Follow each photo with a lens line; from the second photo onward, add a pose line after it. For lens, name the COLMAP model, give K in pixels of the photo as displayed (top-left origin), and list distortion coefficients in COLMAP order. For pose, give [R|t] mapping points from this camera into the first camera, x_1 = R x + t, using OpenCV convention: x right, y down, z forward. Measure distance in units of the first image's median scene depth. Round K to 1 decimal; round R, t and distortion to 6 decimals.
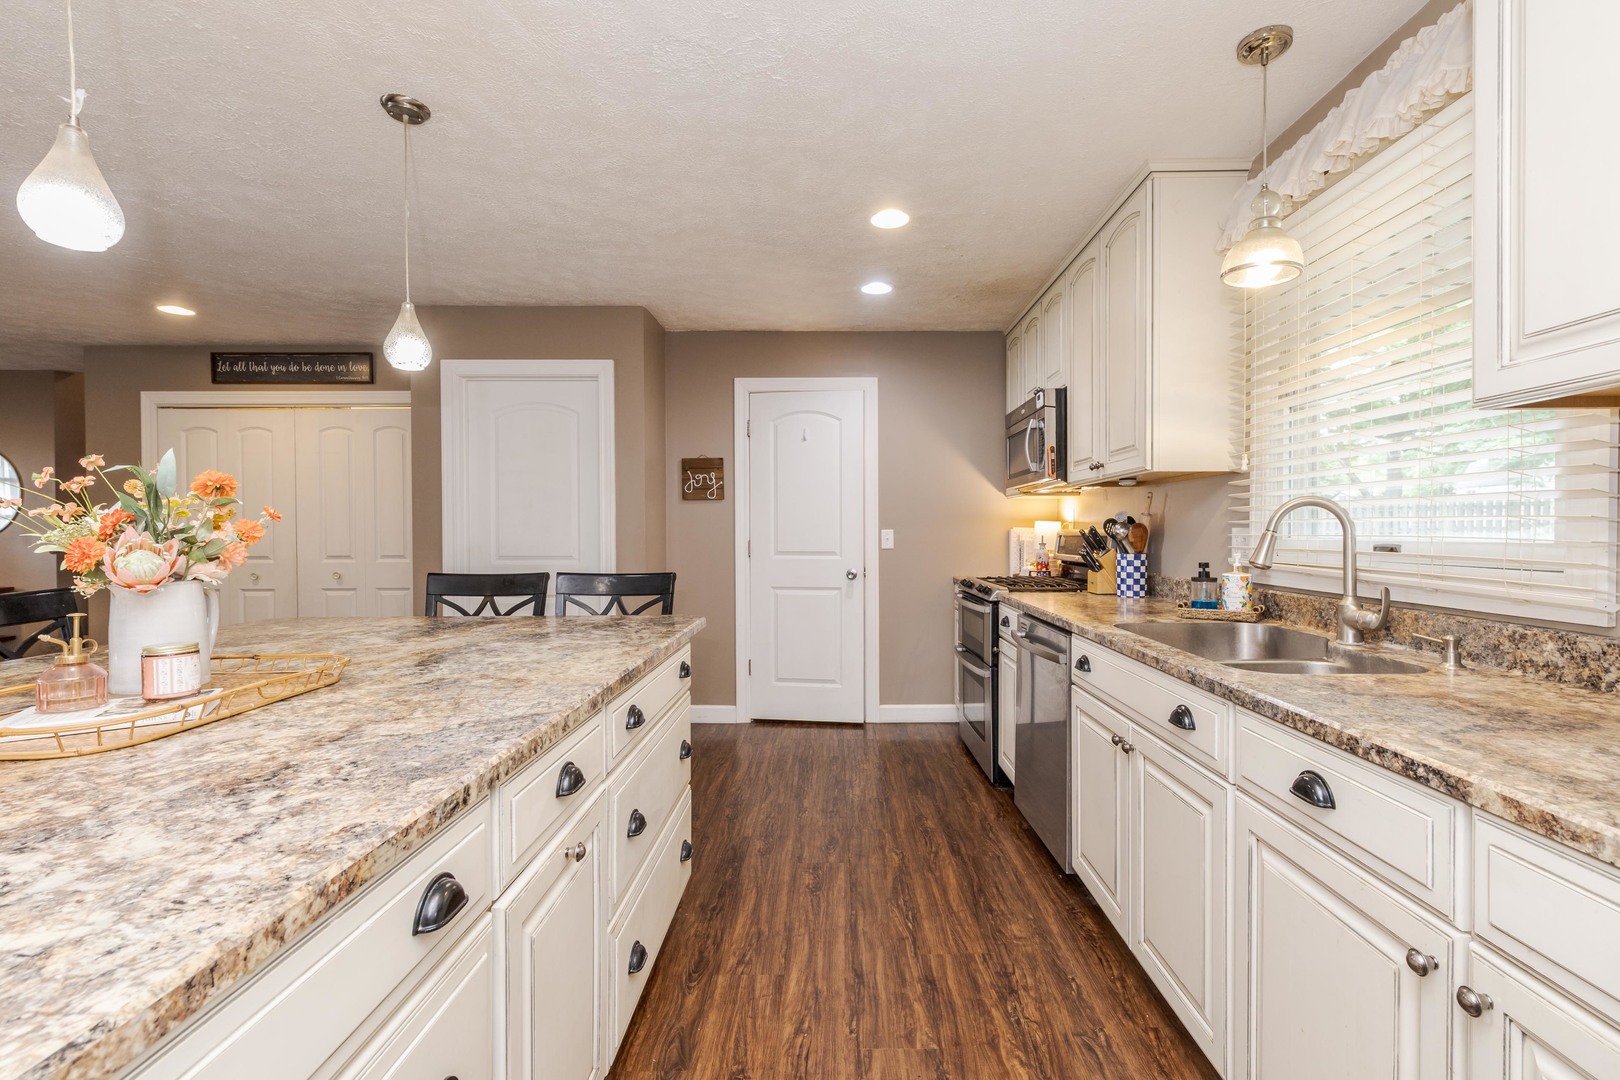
lens RADIAL K [[690.4, 0, 829.5], [0, 690.4, 538.6], [0, 0, 1]] dist [0.002082, -0.000300]
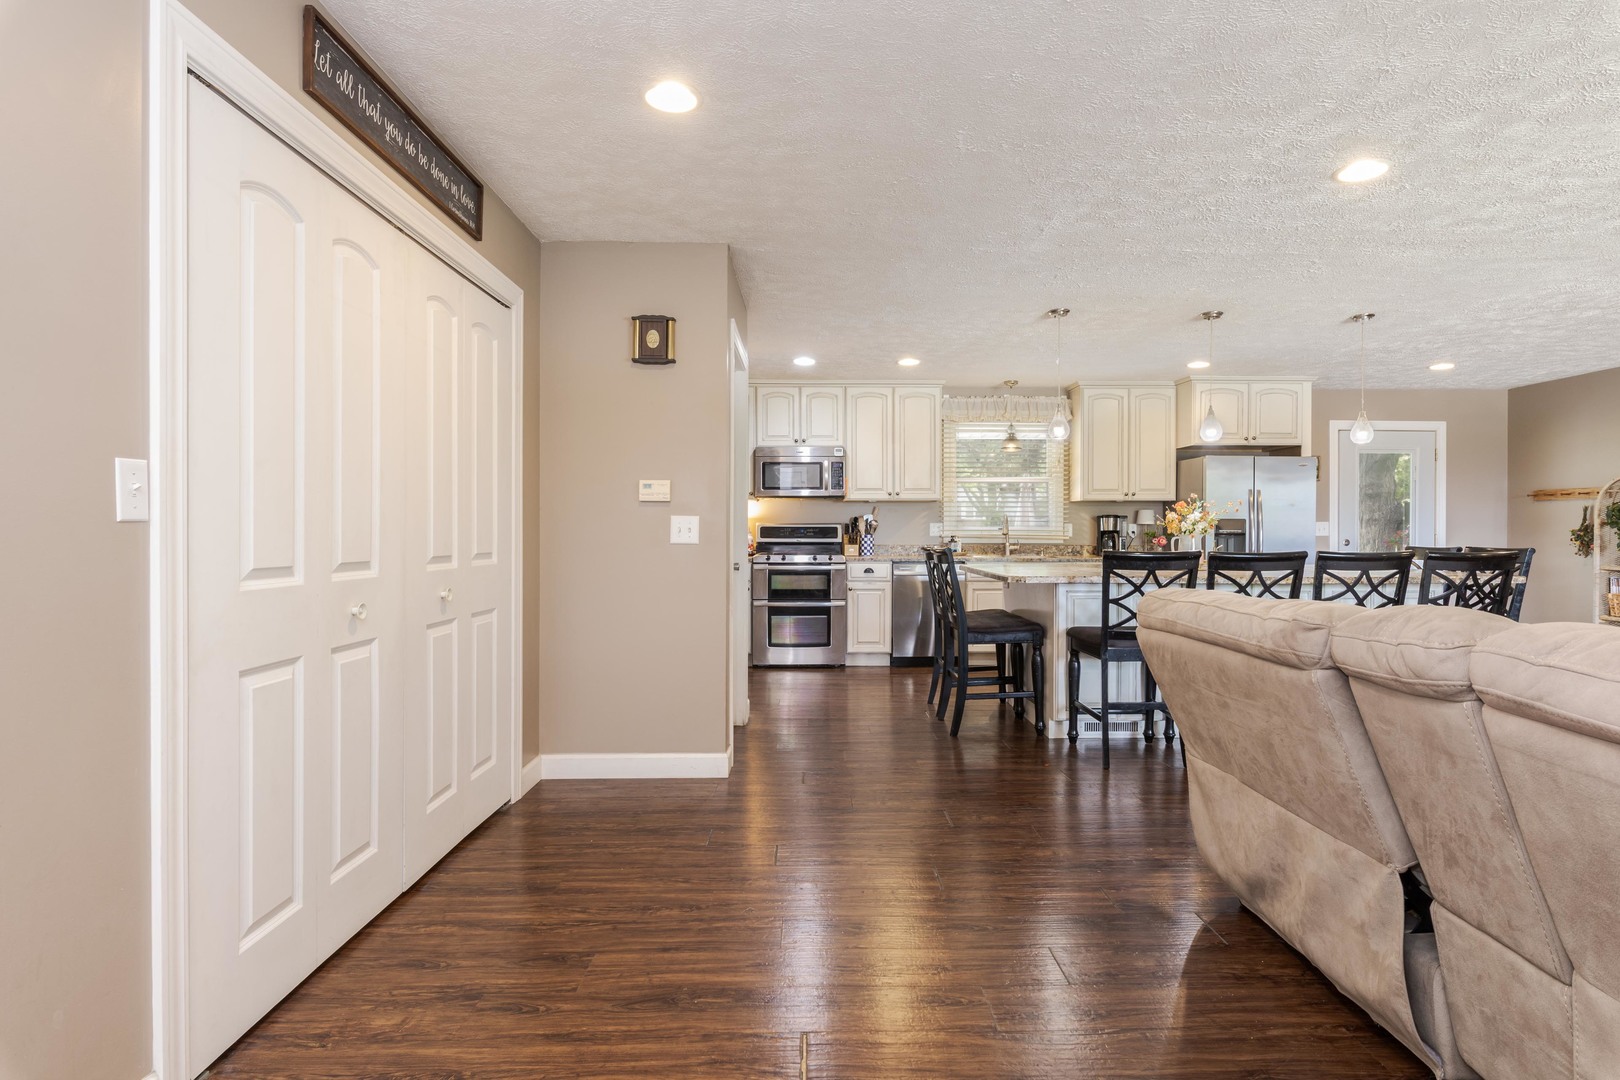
lens RADIAL K [[848.6, 0, 830.6], [0, 848.6, 537.8], [0, 0, 1]] dist [-0.000637, -0.002201]
pose [[-0.011224, -0.000487, 0.999937, -1.991057], [0.008696, 0.999962, 0.000584, 0.026993], [-0.999899, 0.008702, -0.011220, 1.085465]]
